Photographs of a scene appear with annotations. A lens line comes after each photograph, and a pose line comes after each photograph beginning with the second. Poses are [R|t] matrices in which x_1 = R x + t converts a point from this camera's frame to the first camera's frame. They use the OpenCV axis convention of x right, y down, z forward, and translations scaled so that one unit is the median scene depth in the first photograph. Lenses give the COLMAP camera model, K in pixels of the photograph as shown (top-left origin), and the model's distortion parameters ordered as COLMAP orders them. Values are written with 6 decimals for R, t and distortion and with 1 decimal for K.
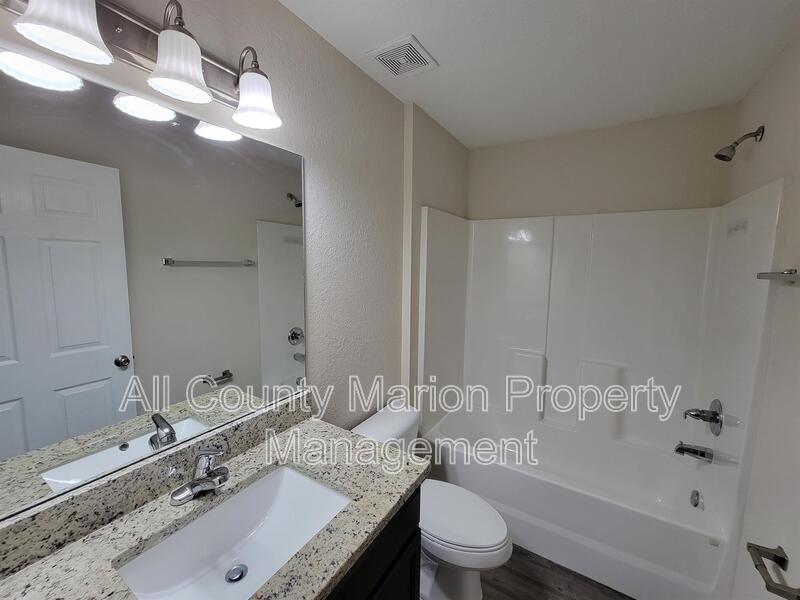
lens RADIAL K [[324.0, 0, 400.2], [0, 324.0, 297.1], [0, 0, 1]] dist [0.000729, 0.000593]
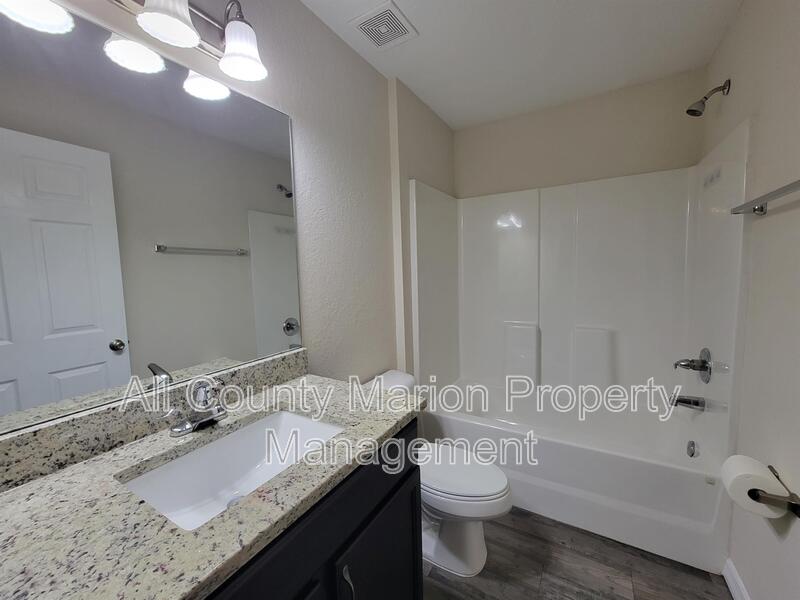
lens RADIAL K [[325.1, 0, 400.0], [0, 325.1, 298.1], [0, 0, 1]] dist [0.000346, 0.000325]
pose [[0.998888, -0.045189, 0.013474, 0.009323], [0.045511, 0.998660, -0.024624, 0.176812], [-0.012343, 0.025210, 0.999606, -0.022788]]
